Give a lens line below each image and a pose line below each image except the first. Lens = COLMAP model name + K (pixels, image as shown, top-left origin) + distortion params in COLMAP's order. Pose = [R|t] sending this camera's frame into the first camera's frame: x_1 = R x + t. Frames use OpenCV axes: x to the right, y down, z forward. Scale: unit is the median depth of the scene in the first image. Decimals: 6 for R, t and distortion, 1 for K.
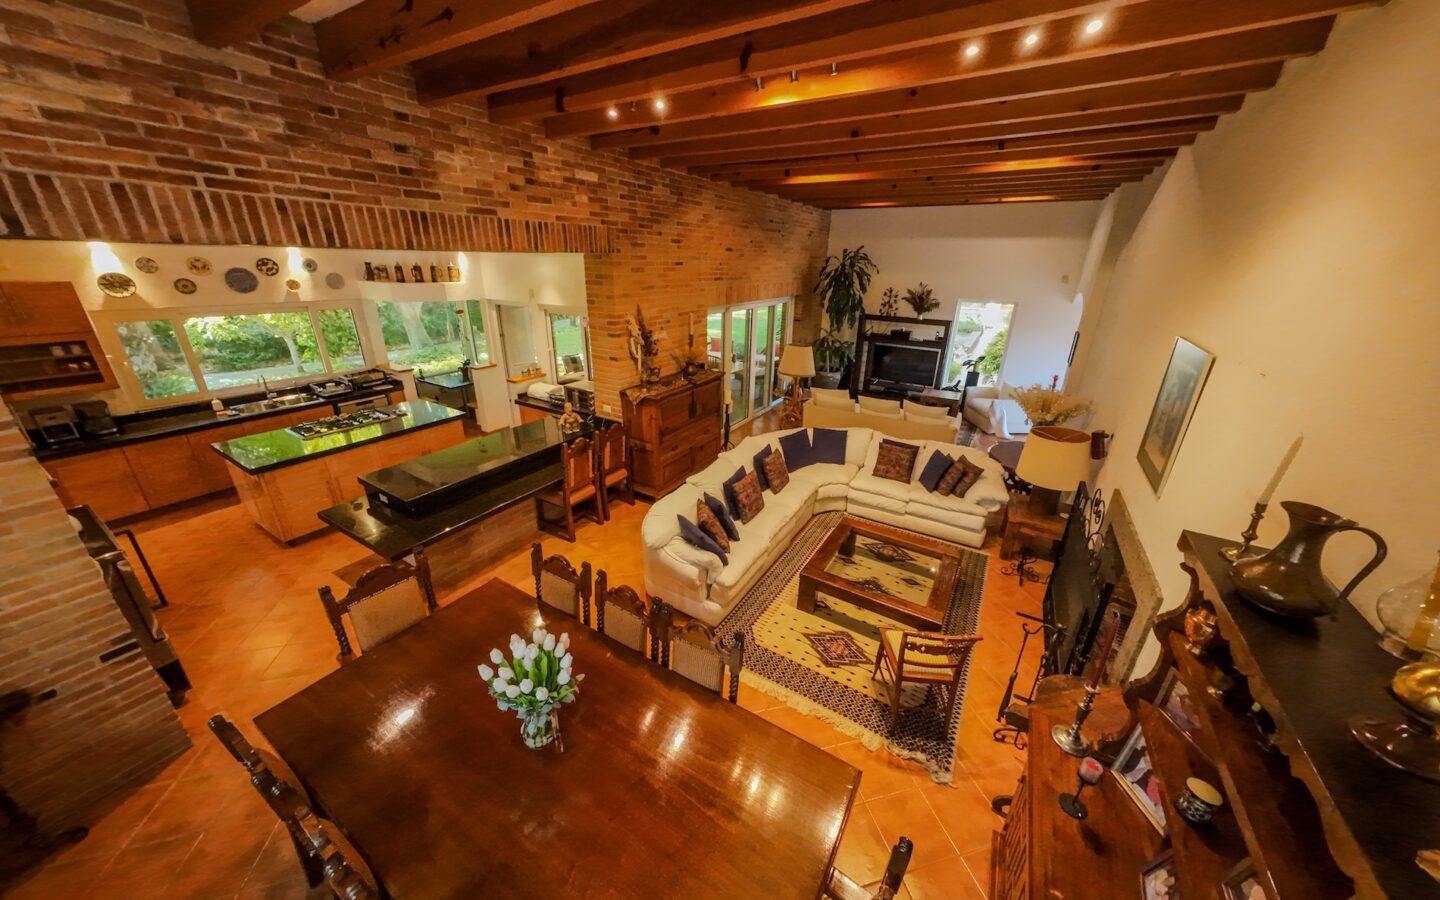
lens RADIAL K [[481.5, 0, 720.0], [0, 481.5, 450.0], [0, 0, 1]] dist [-0.004875, 0.005856]
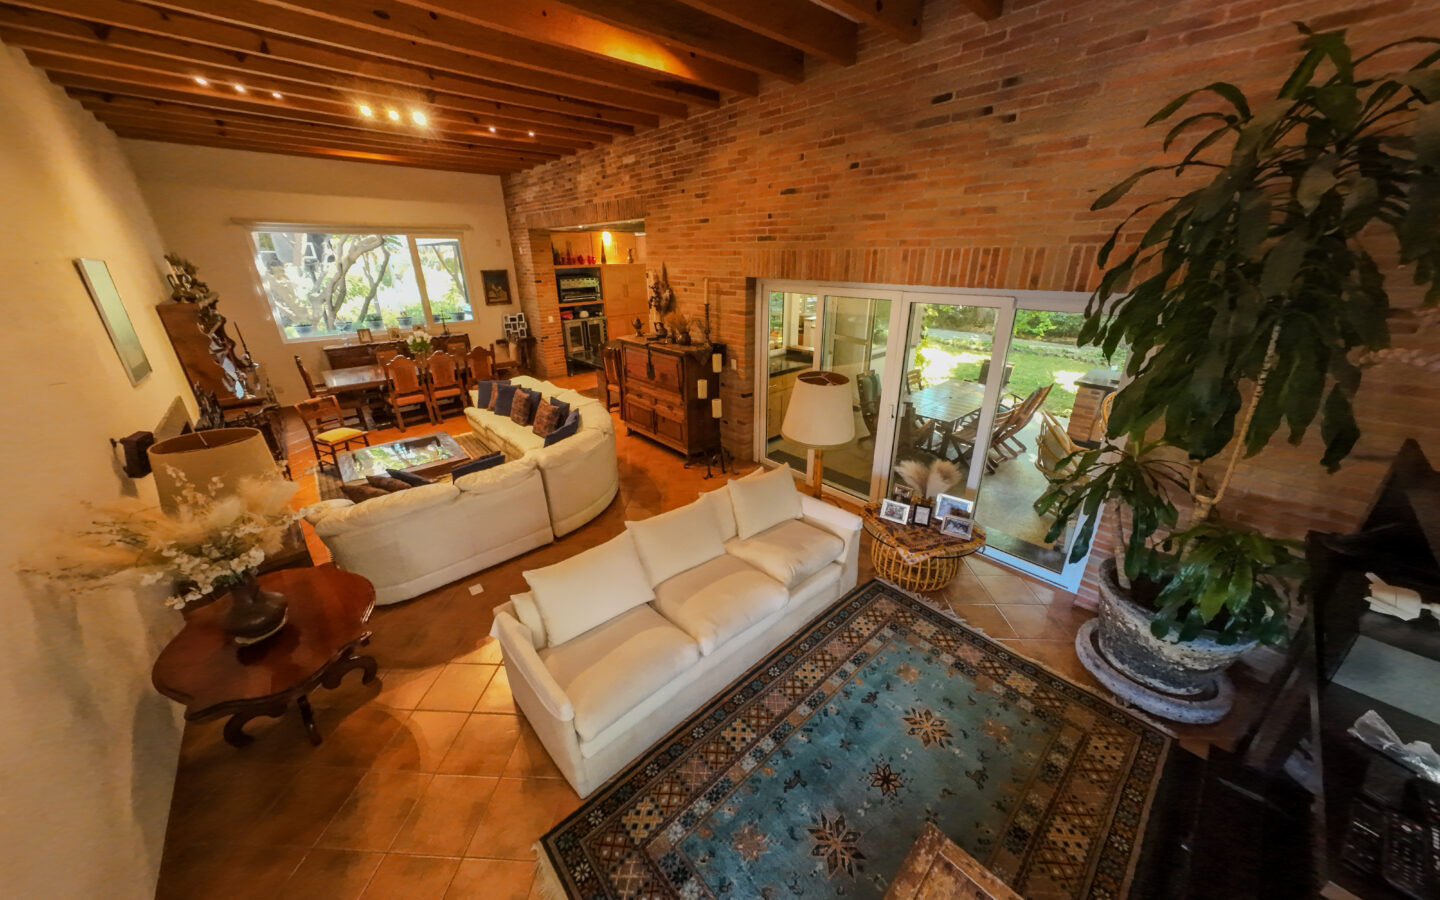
lens RADIAL K [[474.7, 0, 722.0], [0, 474.7, 441.1], [0, 0, 1]] dist [-0.010301, 0.005510]
pose [[-0.282516, 0.339088, -0.897332, 1.071751], [-0.354250, 0.832435, 0.426097, -0.560291], [0.891455, 0.438259, -0.115054, 1.692261]]
